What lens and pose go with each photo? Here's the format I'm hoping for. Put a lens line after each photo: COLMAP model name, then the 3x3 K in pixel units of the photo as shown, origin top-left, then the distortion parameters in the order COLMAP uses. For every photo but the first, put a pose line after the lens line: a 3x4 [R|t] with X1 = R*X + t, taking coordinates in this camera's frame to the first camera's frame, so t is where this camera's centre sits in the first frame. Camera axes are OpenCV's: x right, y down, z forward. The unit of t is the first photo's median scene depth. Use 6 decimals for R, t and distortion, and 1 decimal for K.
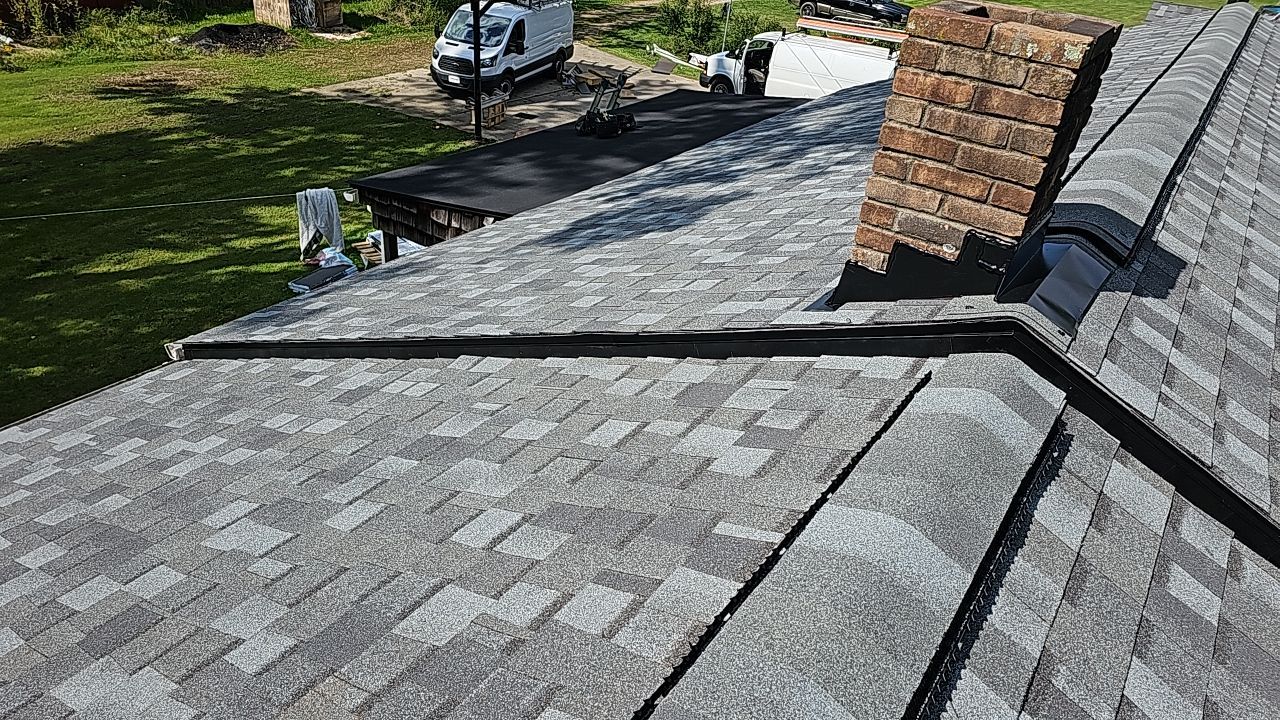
lens RADIAL K [[862.6, 0, 657.8], [0, 862.6, 378.5], [0, 0, 1]] dist [0.071701, -0.063825]
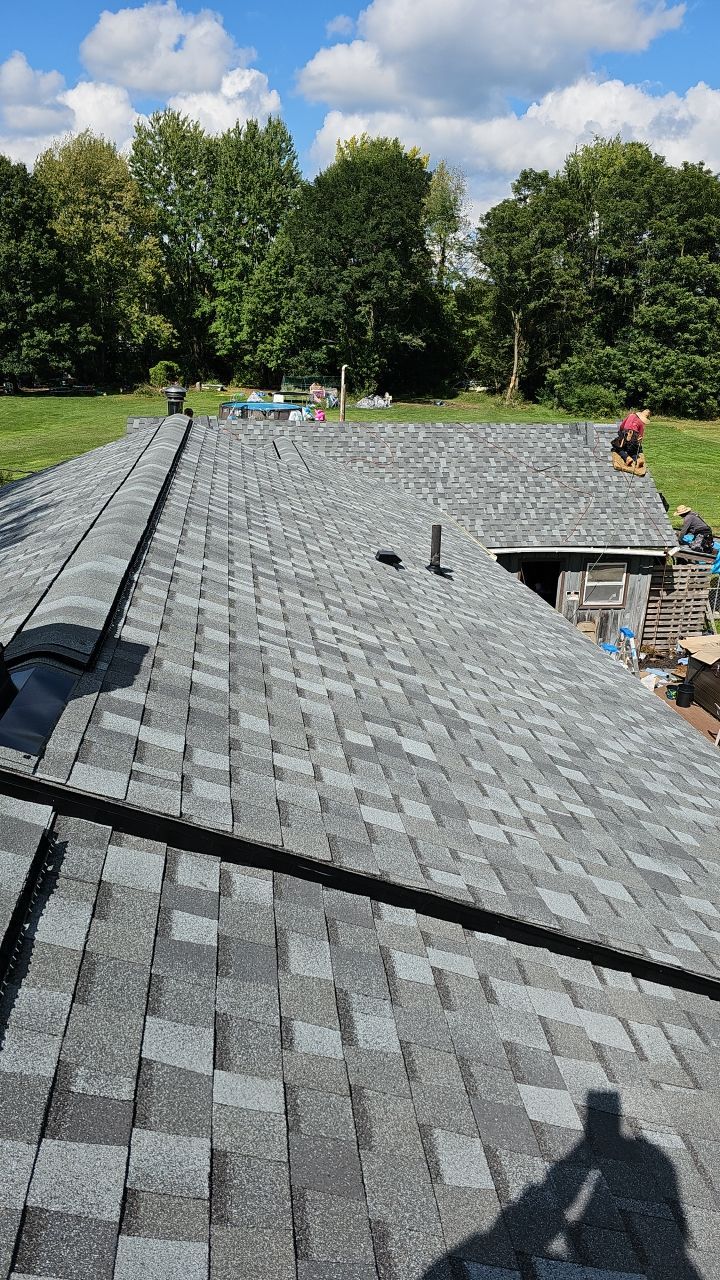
lens RADIAL K [[851.5, 0, 367.6], [0, 851.5, 628.8], [0, 0, 1]] dist [0.095644, -0.103729]
pose [[0.738137, -0.290691, 0.608812, 0.150094], [0.392368, 0.919068, -0.036886, 0.007010], [-0.548818, 0.266105, 0.792456, -0.118694]]
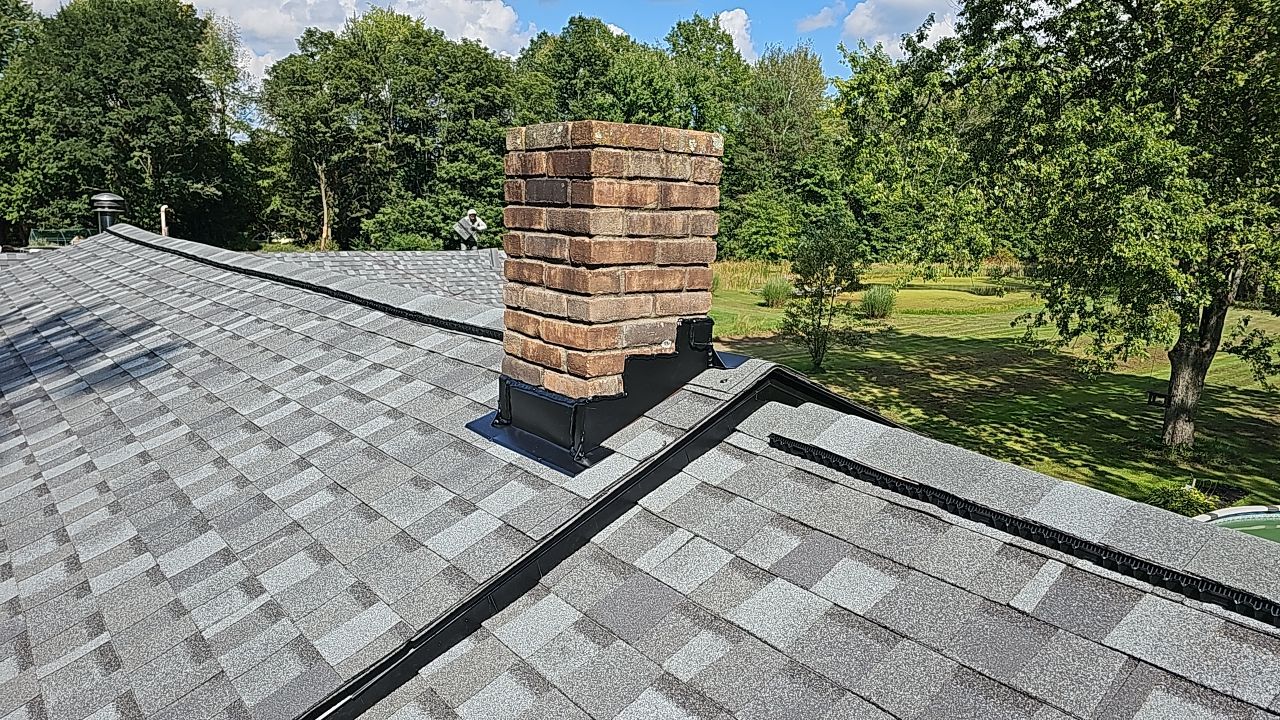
lens RADIAL K [[852.9, 0, 646.0], [0, 852.9, 374.6], [0, 0, 1]] dist [0.076064, -0.072508]
pose [[0.288878, -0.272017, 0.917909, -0.592019], [0.503805, 0.858483, 0.095853, -0.230293], [-0.814082, 0.434758, 0.385040, 0.671751]]
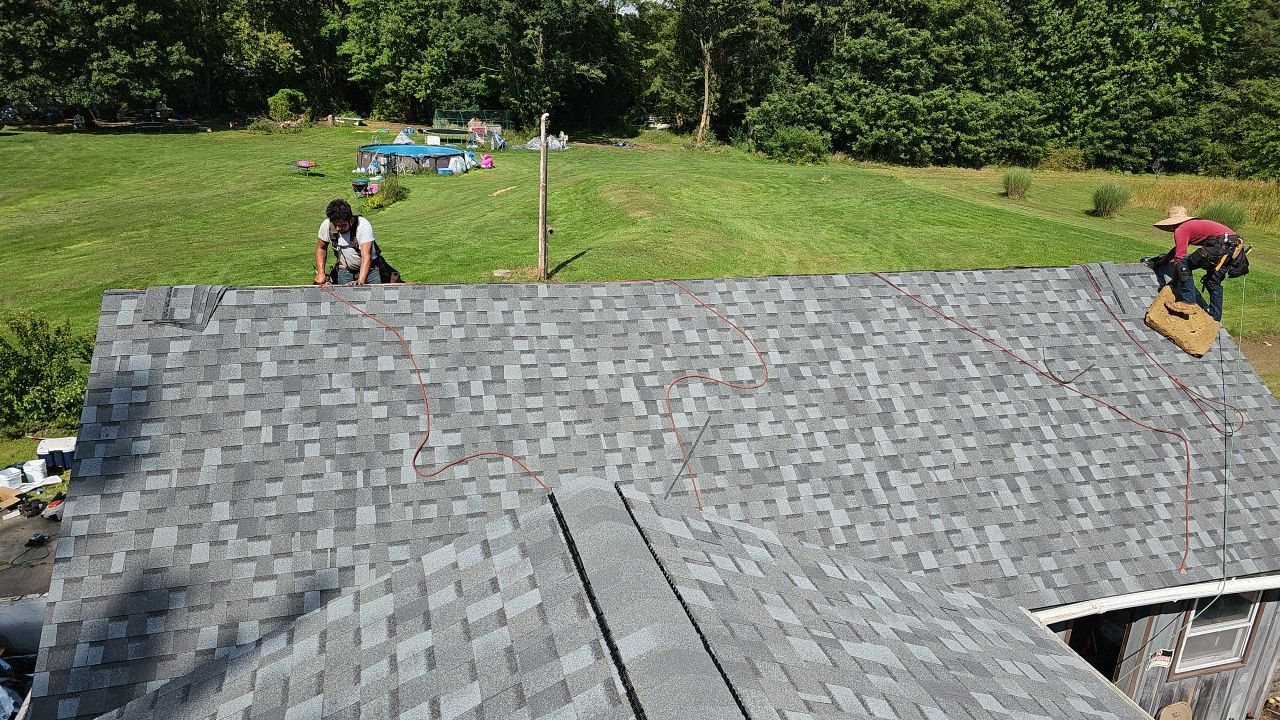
lens RADIAL K [[862.6, 0, 657.8], [0, 862.6, 378.5], [0, 0, 1]] dist [0.071701, -0.063825]
pose [[0.629003, -0.327792, 0.704917, 2.897940], [0.423668, 0.904810, 0.042702, -2.008293], [-0.651814, 0.271792, 0.708003, 3.503352]]
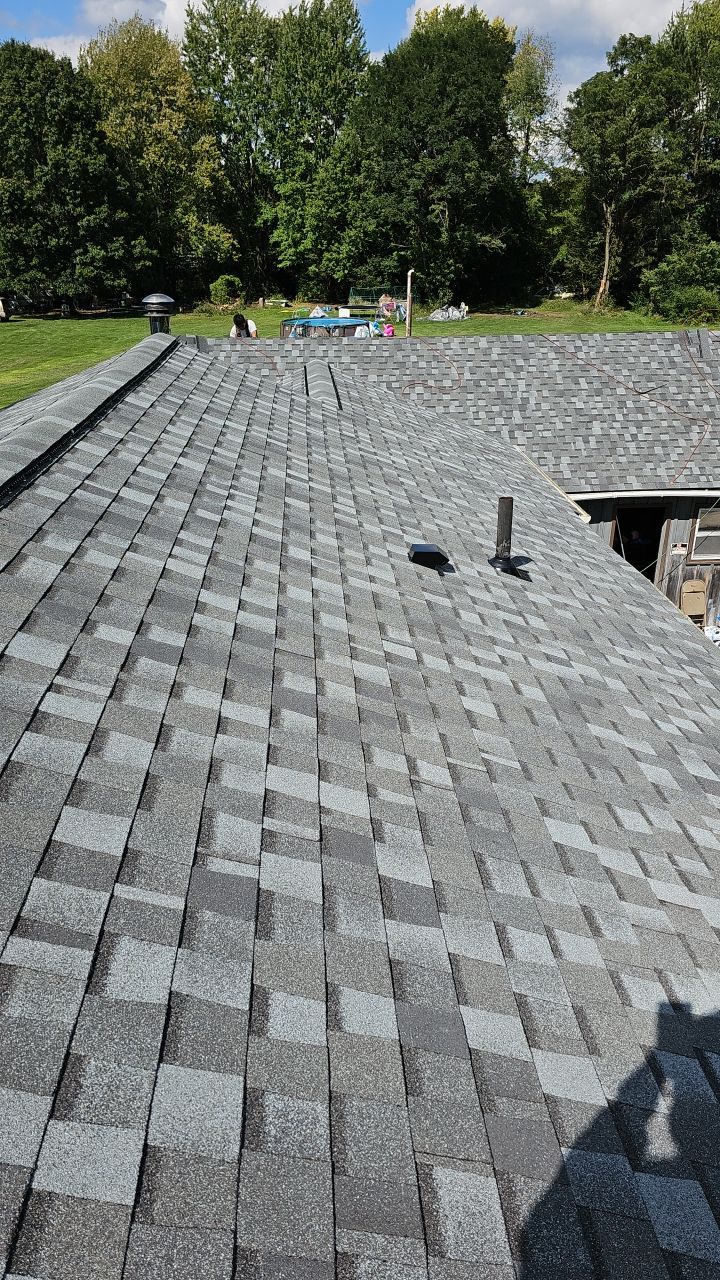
lens RADIAL K [[862.6, 0, 376.2], [0, 862.6, 649.2], [0, 0, 1]] dist [0.071701, -0.063825]
pose [[0.780991, -0.353097, 0.515146, 1.001930], [0.394724, 0.918277, 0.030991, -0.238806], [-0.483989, 0.179137, 0.856542, 0.635665]]
